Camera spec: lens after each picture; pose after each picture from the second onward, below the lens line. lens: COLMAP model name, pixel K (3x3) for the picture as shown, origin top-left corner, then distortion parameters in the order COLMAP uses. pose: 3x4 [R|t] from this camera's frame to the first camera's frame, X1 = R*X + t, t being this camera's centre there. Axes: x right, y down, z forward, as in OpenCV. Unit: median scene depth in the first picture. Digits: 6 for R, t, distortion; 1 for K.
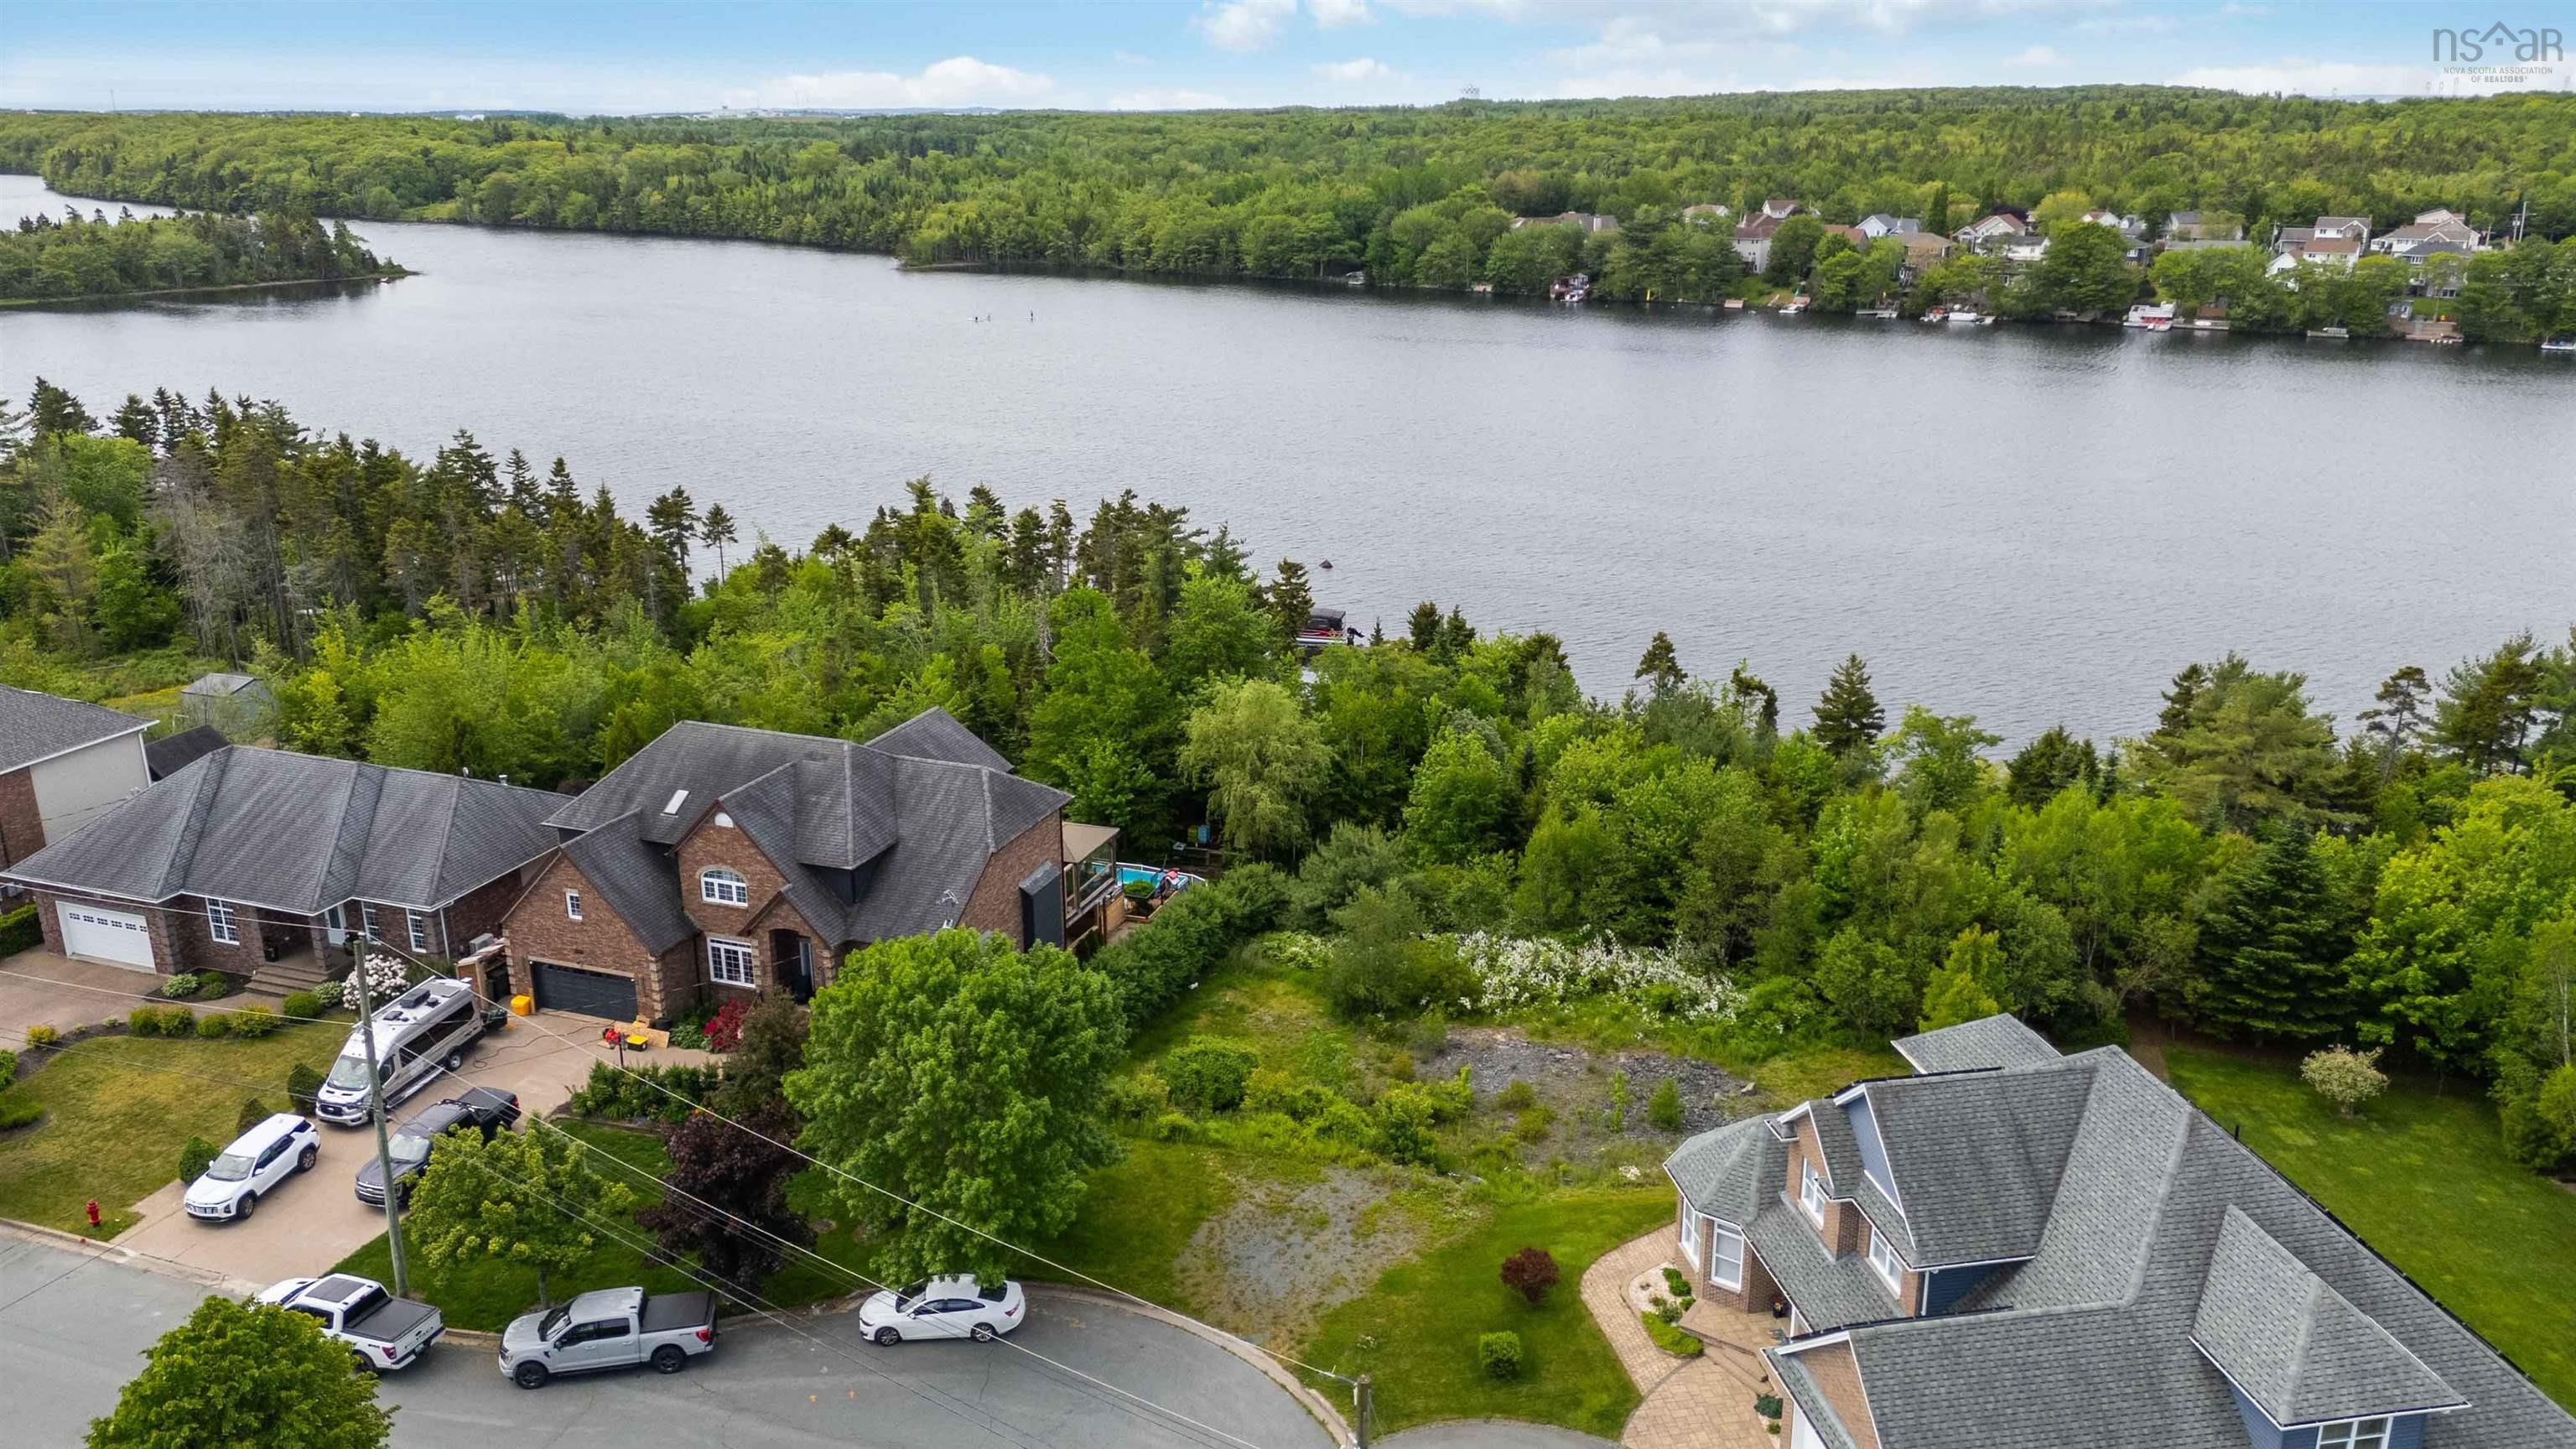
lens RADIAL K [[1907.1, 0, 1320.6], [0, 1907.1, 720.6], [0, 0, 1]] dist [0.091638, -0.097255]
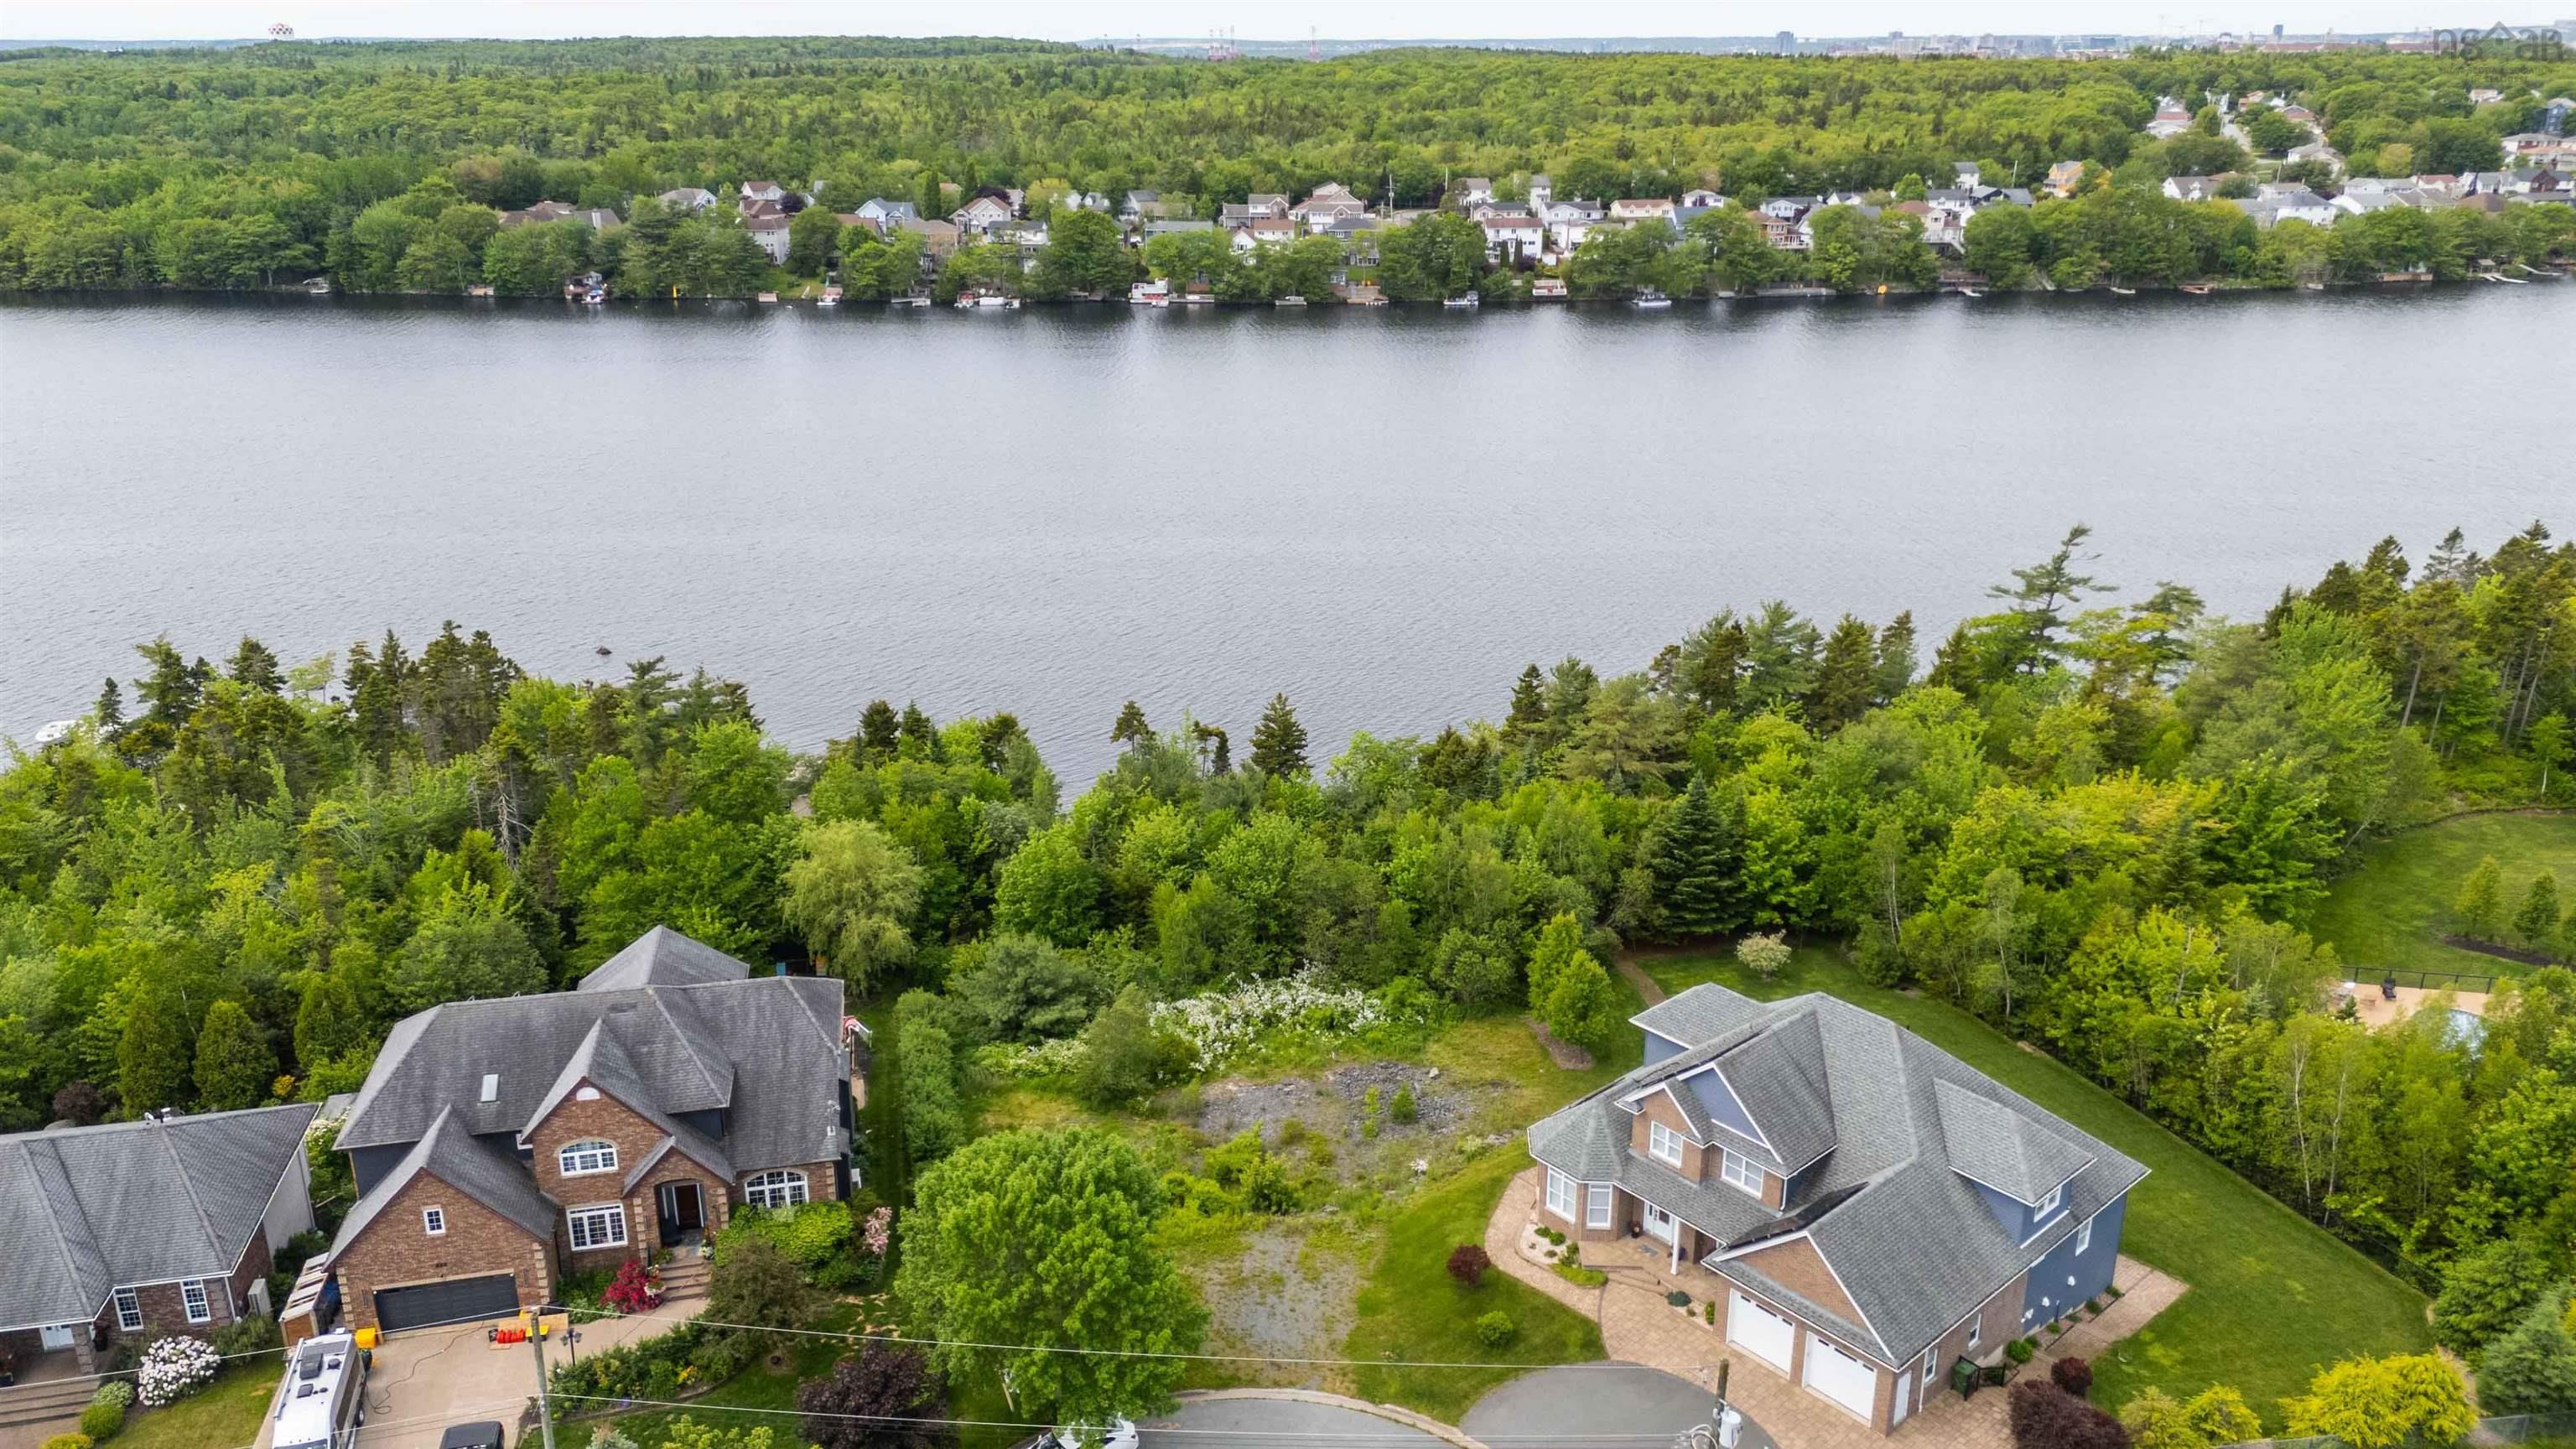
lens RADIAL K [[1907.1, 0, 1320.6], [0, 1907.1, 720.6], [0, 0, 1]] dist [0.091638, -0.097255]
pose [[0.850965, -0.175904, 0.494890, -0.289154], [0.161339, 0.984239, 0.072414, -0.097262], [-0.499828, 0.018223, 0.865933, -0.046273]]
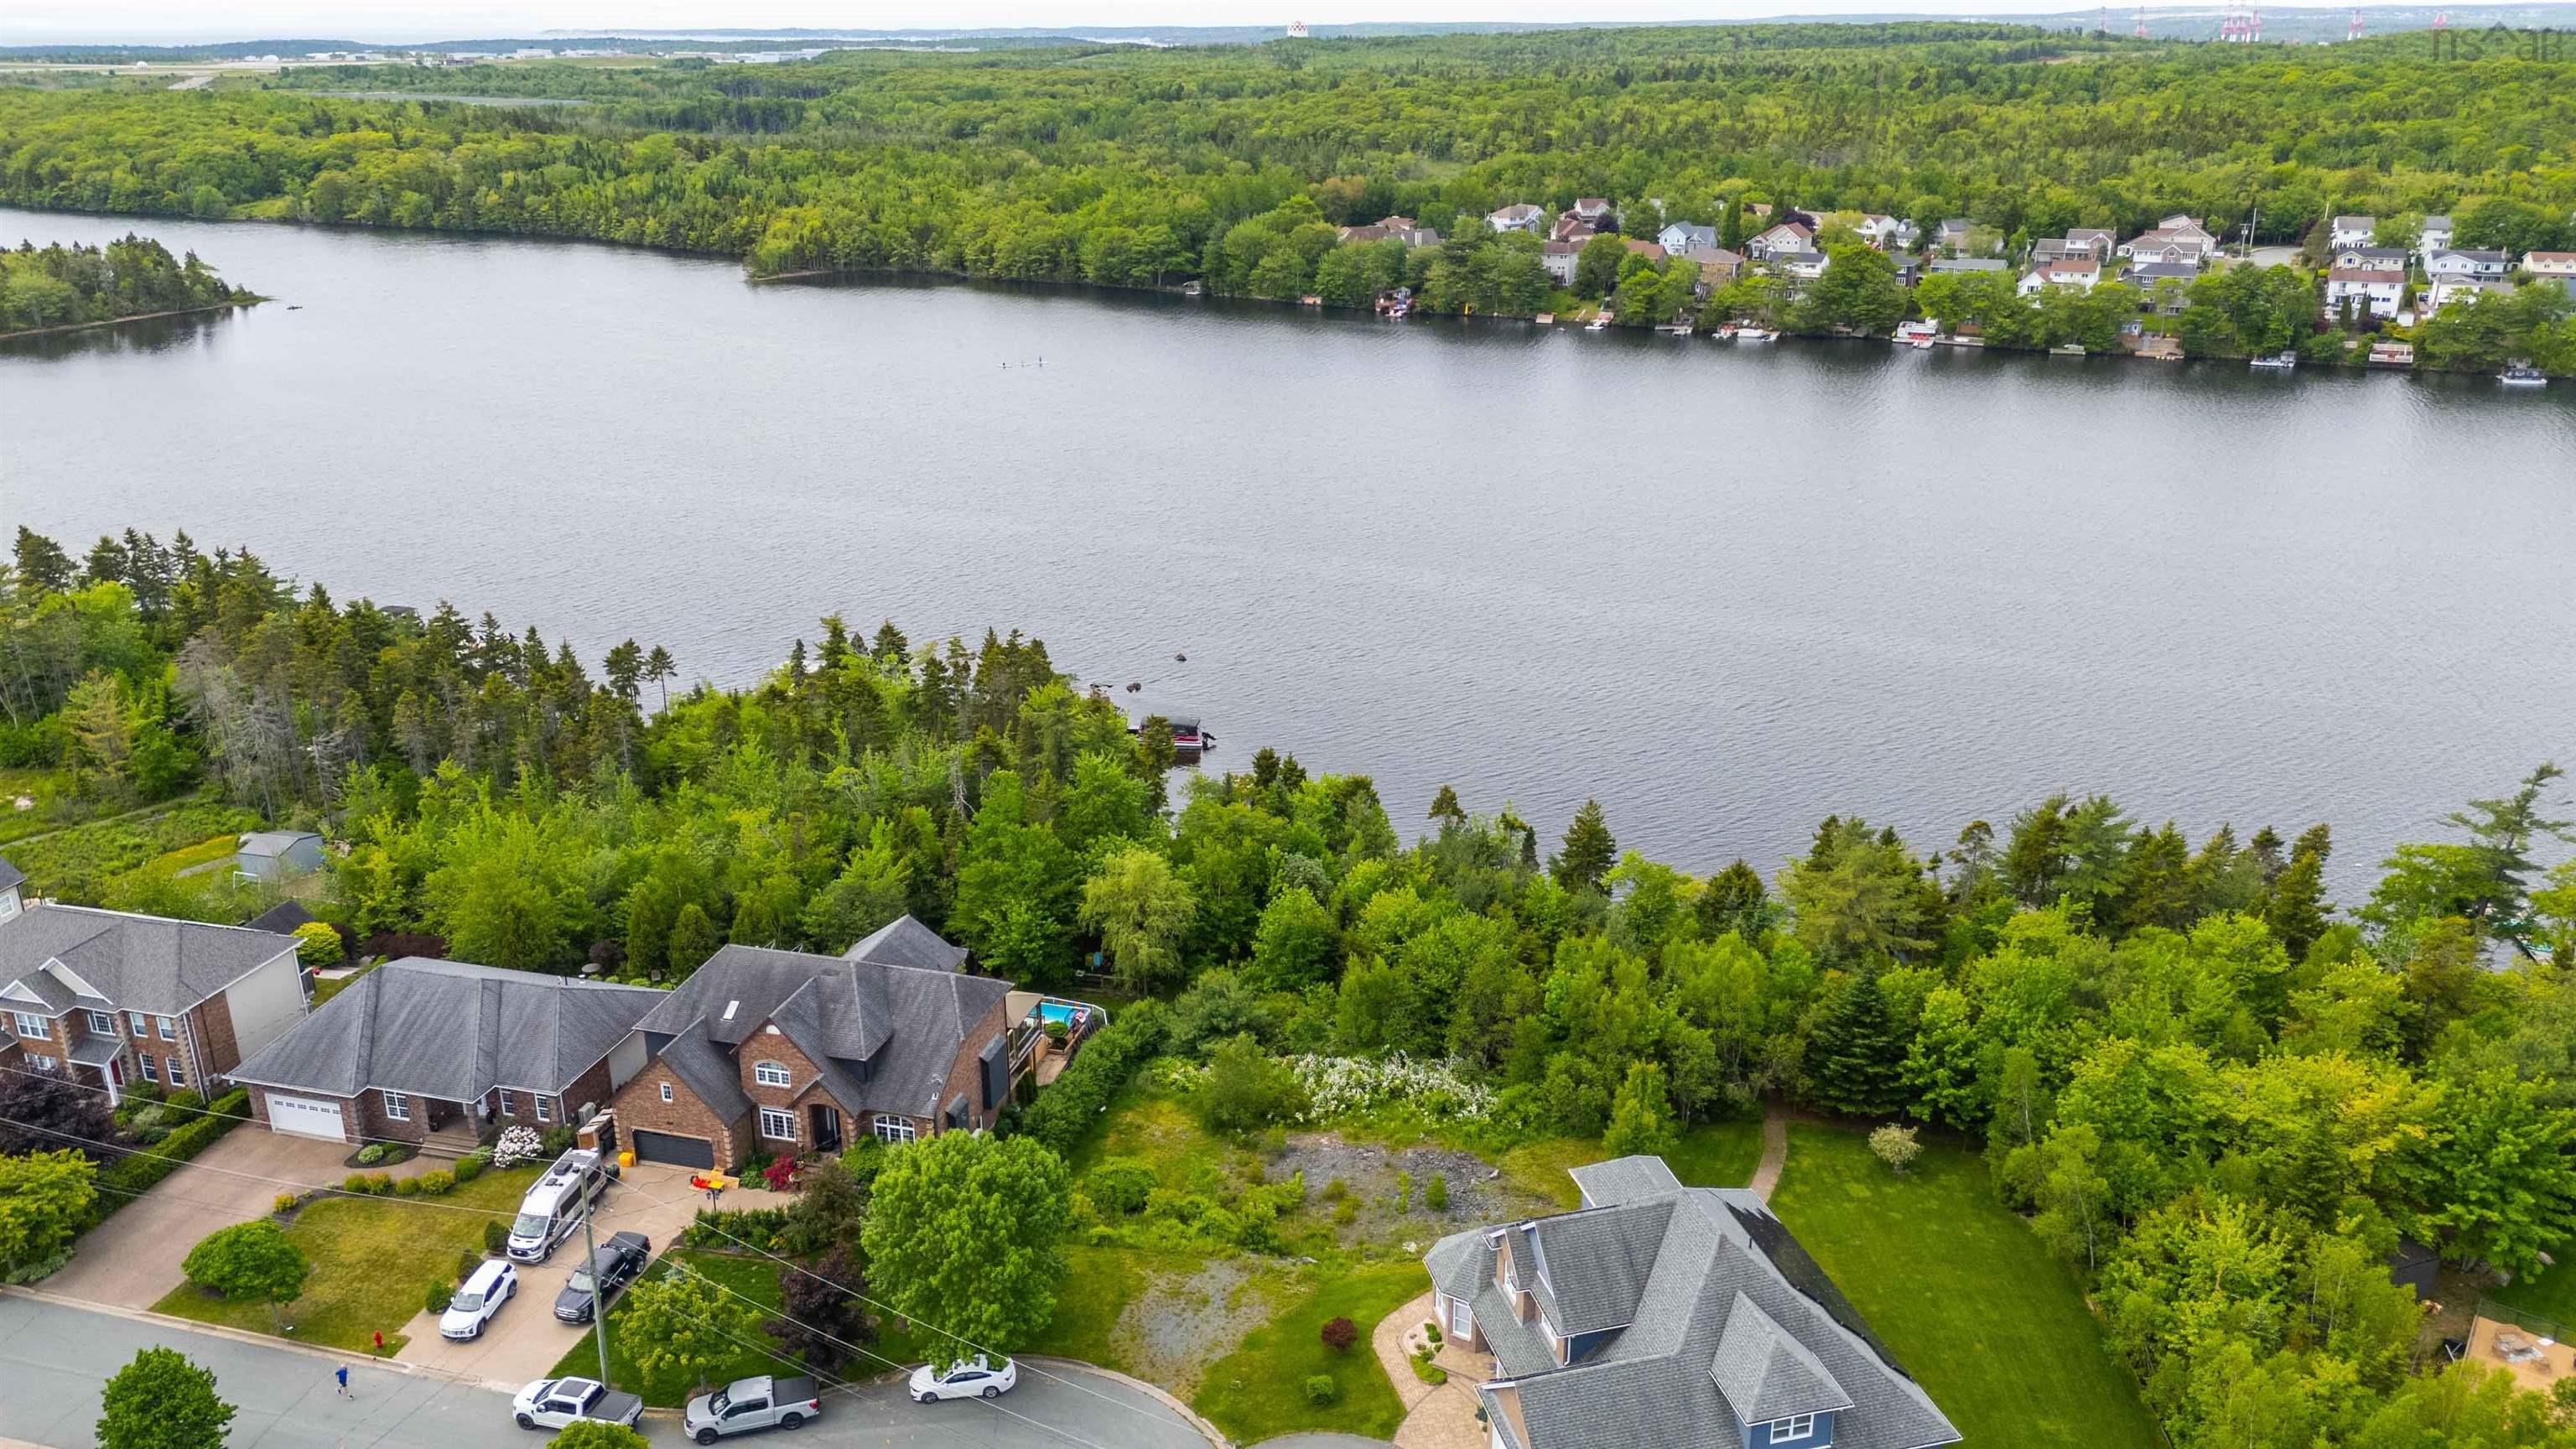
lens RADIAL K [[1913.9, 0, 1296.9], [0, 1913.9, 736.7], [0, 0, 1]] dist [0.079469, -0.083456]
pose [[0.997332, -0.031512, 0.065840, -0.007093], [0.028486, 0.998516, 0.046407, -0.140500], [-0.067205, -0.044408, 0.996750, -0.279530]]
